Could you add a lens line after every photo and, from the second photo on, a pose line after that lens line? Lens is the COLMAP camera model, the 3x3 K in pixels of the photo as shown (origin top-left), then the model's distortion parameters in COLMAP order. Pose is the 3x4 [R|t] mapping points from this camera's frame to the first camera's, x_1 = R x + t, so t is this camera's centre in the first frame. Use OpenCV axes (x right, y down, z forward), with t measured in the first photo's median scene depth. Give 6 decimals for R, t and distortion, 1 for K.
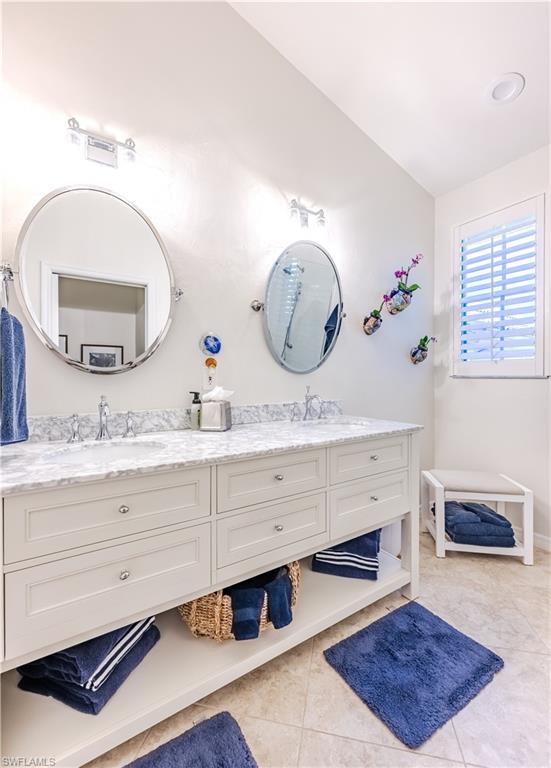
lens RADIAL K [[322.3, 0, 275.5], [0, 322.3, 384.0], [0, 0, 1]] dist [0.001635, 0.000013]
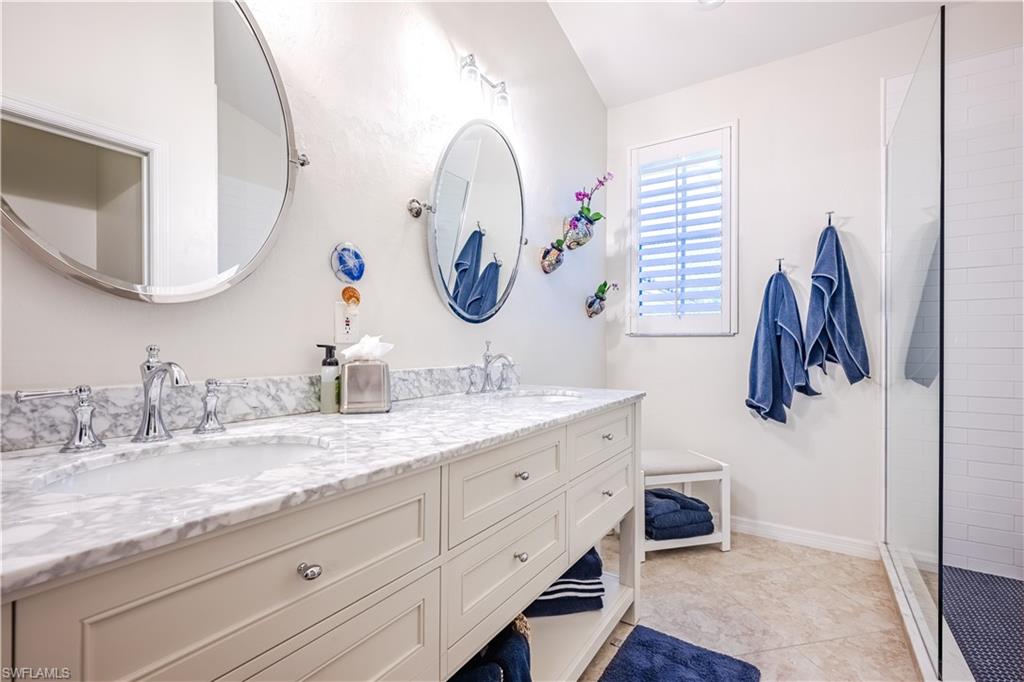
lens RADIAL K [[449.6, 0, 513.9], [0, 449.6, 350.5], [0, 0, 1]] dist [0.000075, 0.000038]
pose [[0.911676, 0.001571, 0.410907, -0.235923], [0.002600, 0.999951, -0.009591, 0.036469], [-0.410902, 0.009812, 0.911627, 0.138393]]
